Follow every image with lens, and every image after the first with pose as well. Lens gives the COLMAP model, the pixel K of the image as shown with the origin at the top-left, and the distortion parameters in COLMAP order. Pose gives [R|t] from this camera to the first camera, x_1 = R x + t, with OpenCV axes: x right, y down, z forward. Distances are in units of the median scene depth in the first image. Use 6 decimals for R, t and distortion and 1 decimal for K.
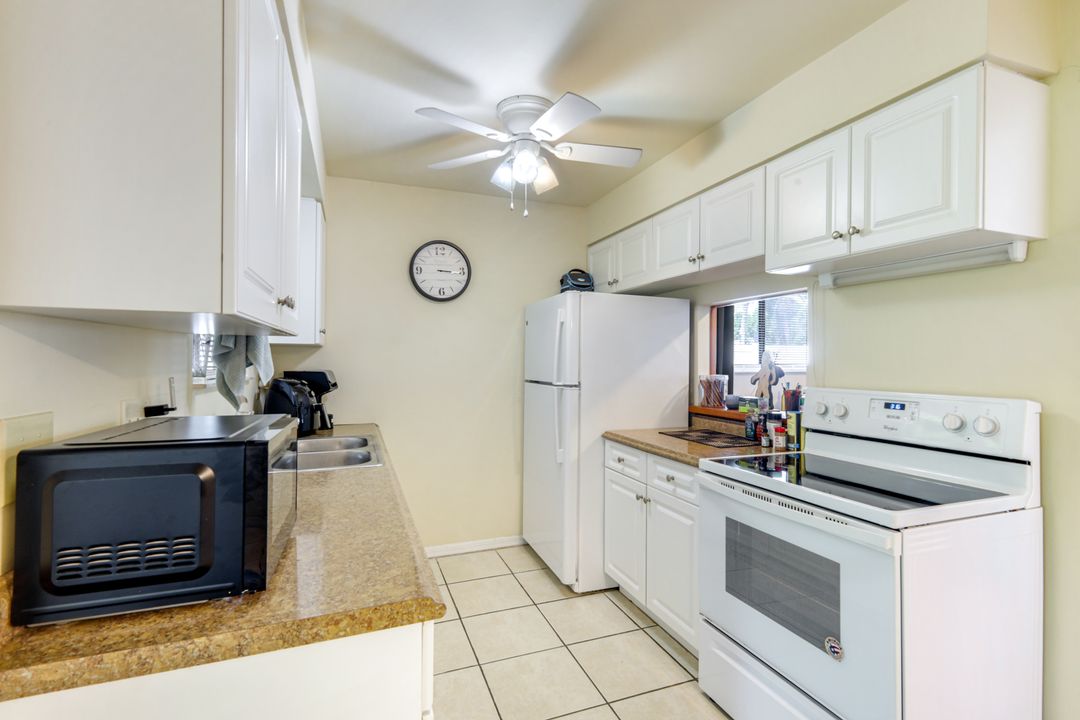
lens RADIAL K [[481.8, 0, 540.0], [0, 481.8, 360.0], [0, 0, 1]] dist [0.009865, 0.000057]
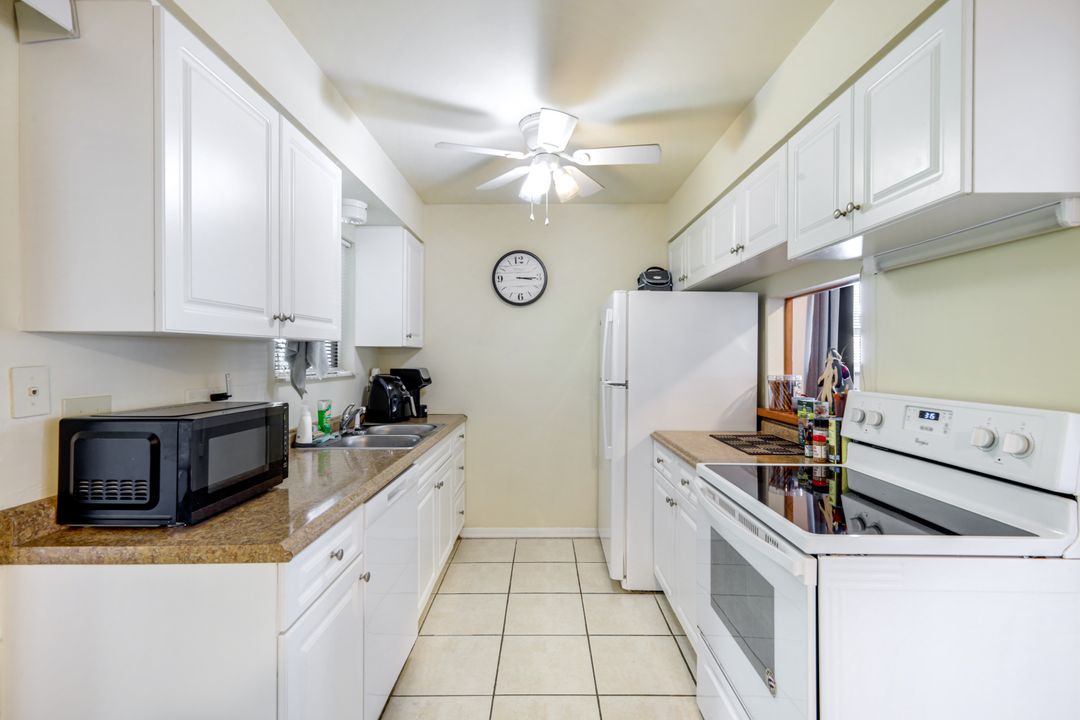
lens RADIAL K [[470.3, 0, 543.9], [0, 470.3, 358.5], [0, 0, 1]] dist [0.009975, 0.000133]
pose [[0.936630, -0.003589, -0.350301, 0.313993], [0.004036, 0.999992, 0.000547, -0.002522], [0.350296, -0.001926, 0.936637, 0.021587]]
